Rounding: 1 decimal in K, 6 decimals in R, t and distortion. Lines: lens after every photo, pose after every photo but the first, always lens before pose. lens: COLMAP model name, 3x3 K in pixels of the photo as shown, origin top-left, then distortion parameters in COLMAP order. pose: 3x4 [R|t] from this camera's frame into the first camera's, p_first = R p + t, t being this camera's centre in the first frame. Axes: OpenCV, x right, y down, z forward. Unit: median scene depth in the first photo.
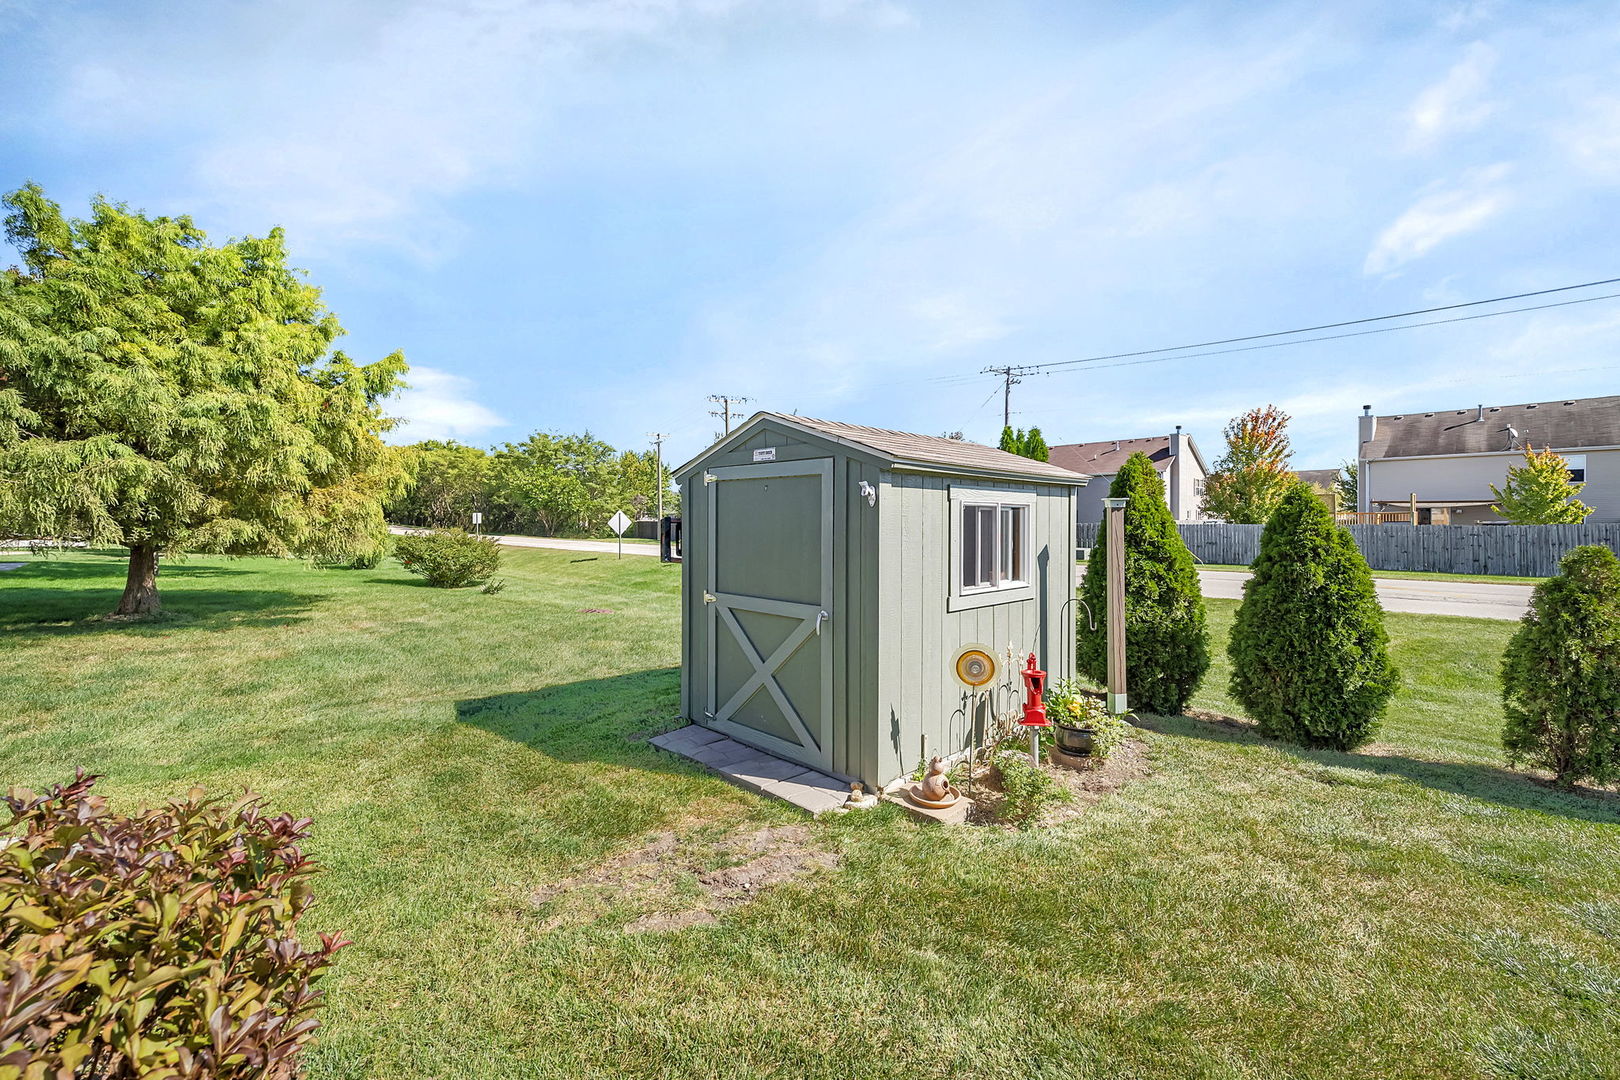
lens RADIAL K [[671.2, 0, 797.3], [0, 671.2, 534.1], [0, 0, 1]] dist [0.004438, 0.000240]
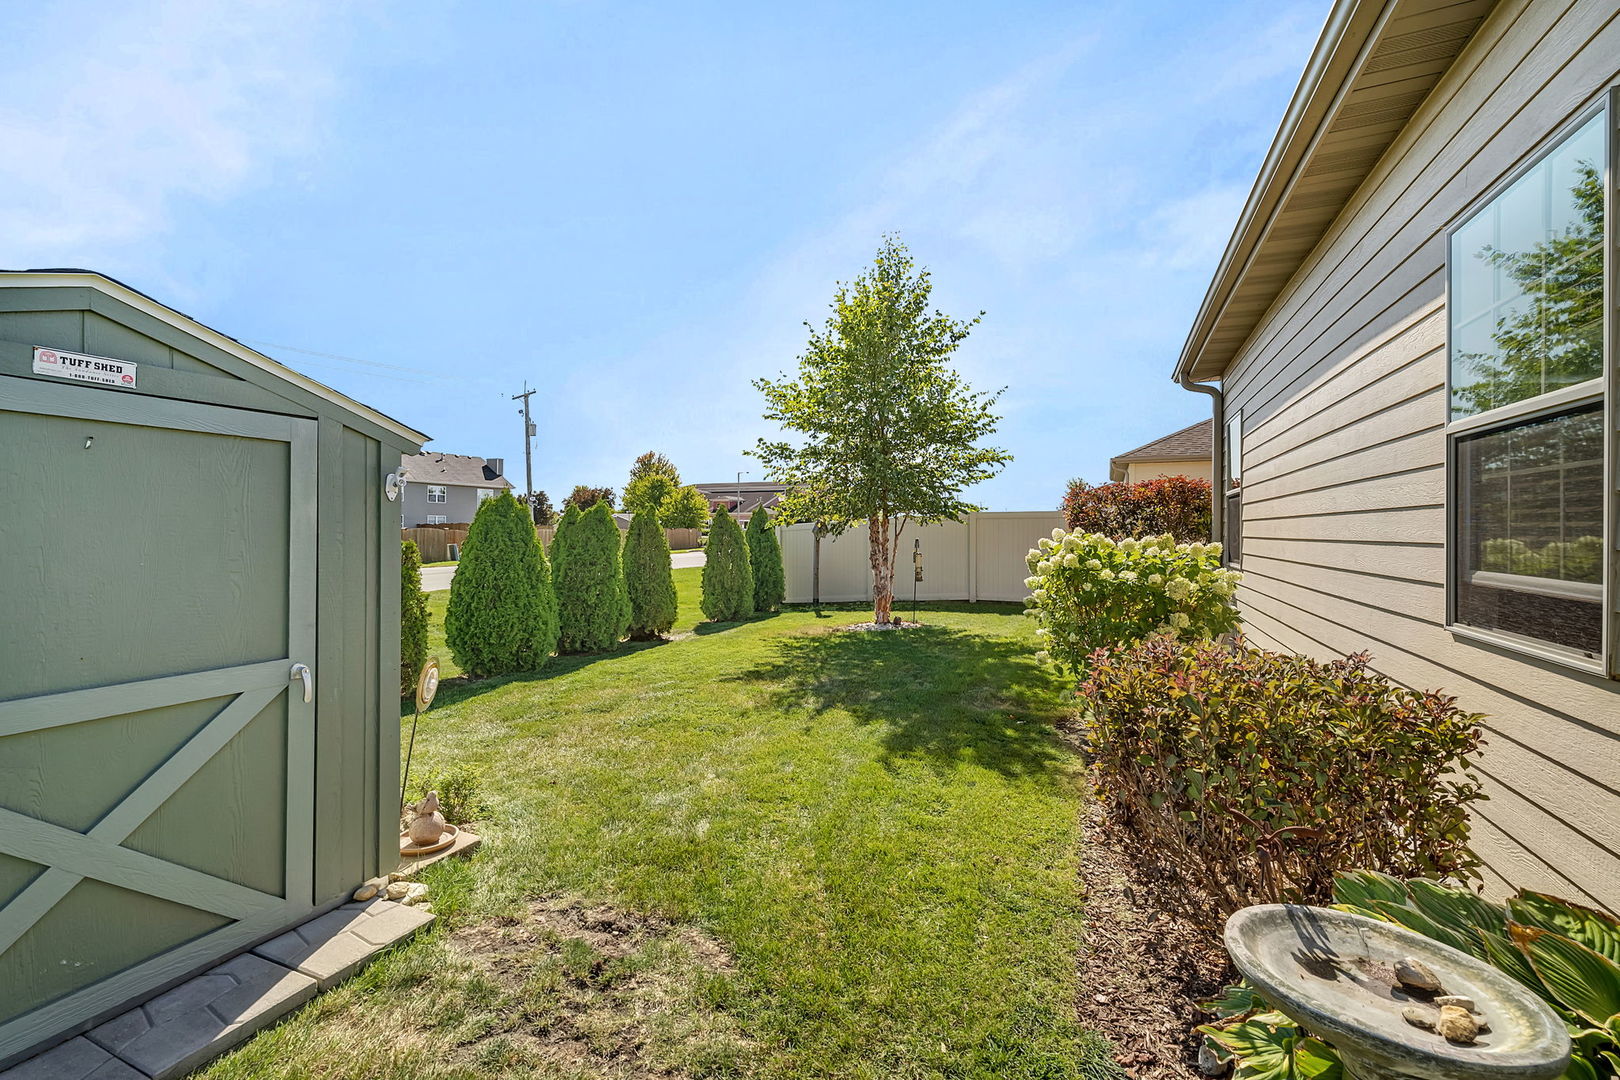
lens RADIAL K [[671.2, 0, 809.8], [0, 671.2, 531.9], [0, 0, 1]] dist [0.004438, 0.000240]
pose [[-0.392191, -0.001462, 0.919883, -0.802372], [0.010487, 0.999927, 0.006060, -0.007212], [-0.919824, 0.012023, -0.392146, 0.894608]]
